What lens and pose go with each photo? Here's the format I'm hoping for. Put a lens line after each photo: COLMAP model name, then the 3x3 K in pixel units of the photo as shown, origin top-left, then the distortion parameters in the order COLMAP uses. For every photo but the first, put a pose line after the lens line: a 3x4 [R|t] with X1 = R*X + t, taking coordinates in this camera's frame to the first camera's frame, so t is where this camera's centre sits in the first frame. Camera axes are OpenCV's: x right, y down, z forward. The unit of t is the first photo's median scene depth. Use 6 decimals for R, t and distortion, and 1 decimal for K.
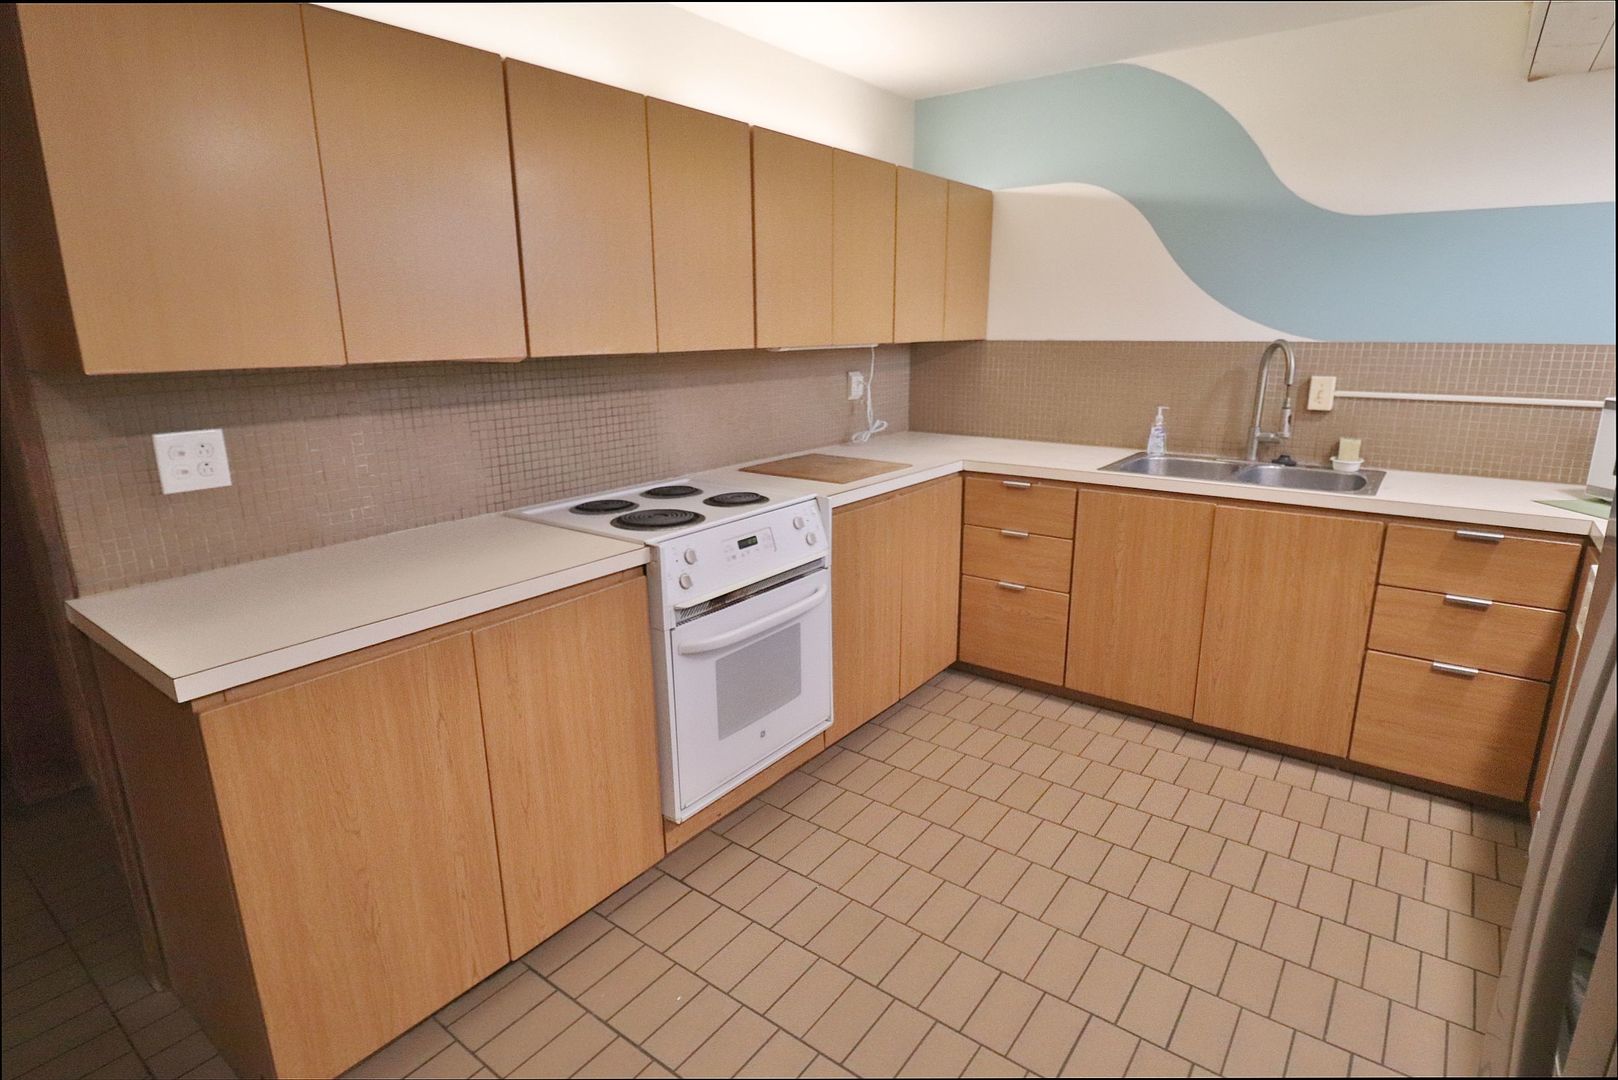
lens RADIAL K [[827.8, 0, 809.1], [0, 827.8, 547.0], [0, 0, 1]] dist [-0.022418, -0.002012]
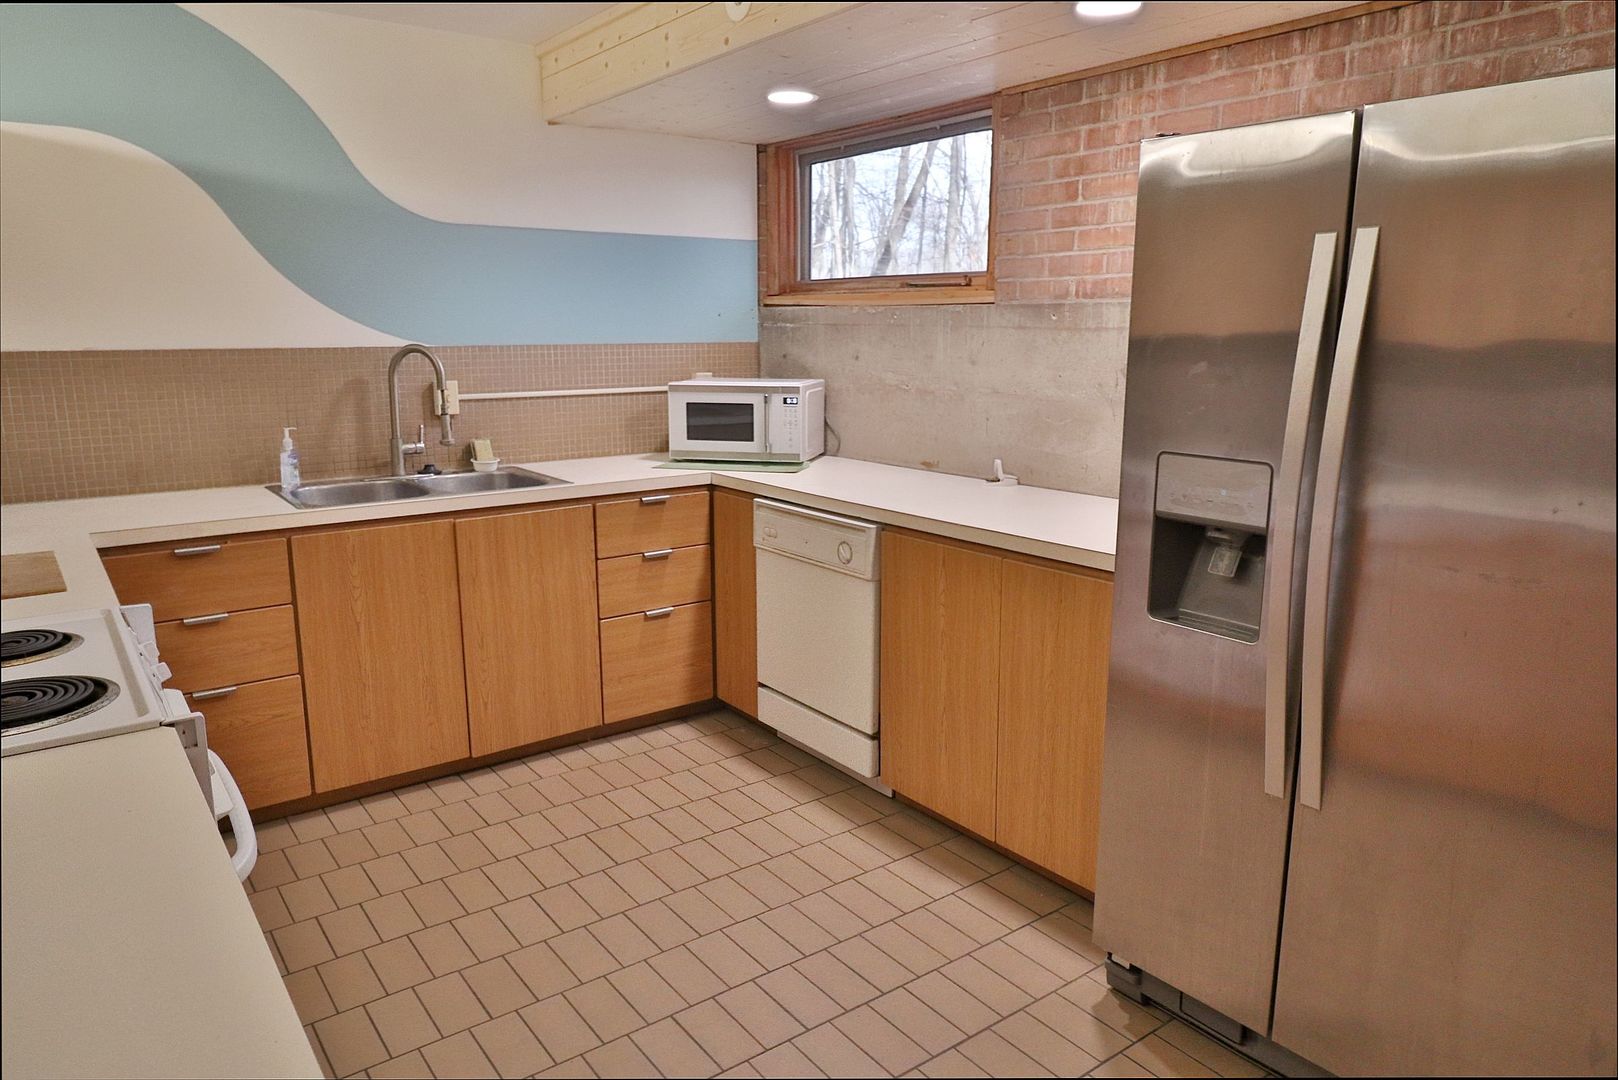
lens RADIAL K [[1049.7, 0, 809.2], [0, 1049.7, 531.1], [0, 0, 1]] dist [0.007890, 0.001555]
pose [[0.270377, -0.178220, 0.946115, -0.503975], [0.241707, 0.963808, 0.112479, -0.073400], [-0.931919, 0.198271, 0.303669, 0.254811]]
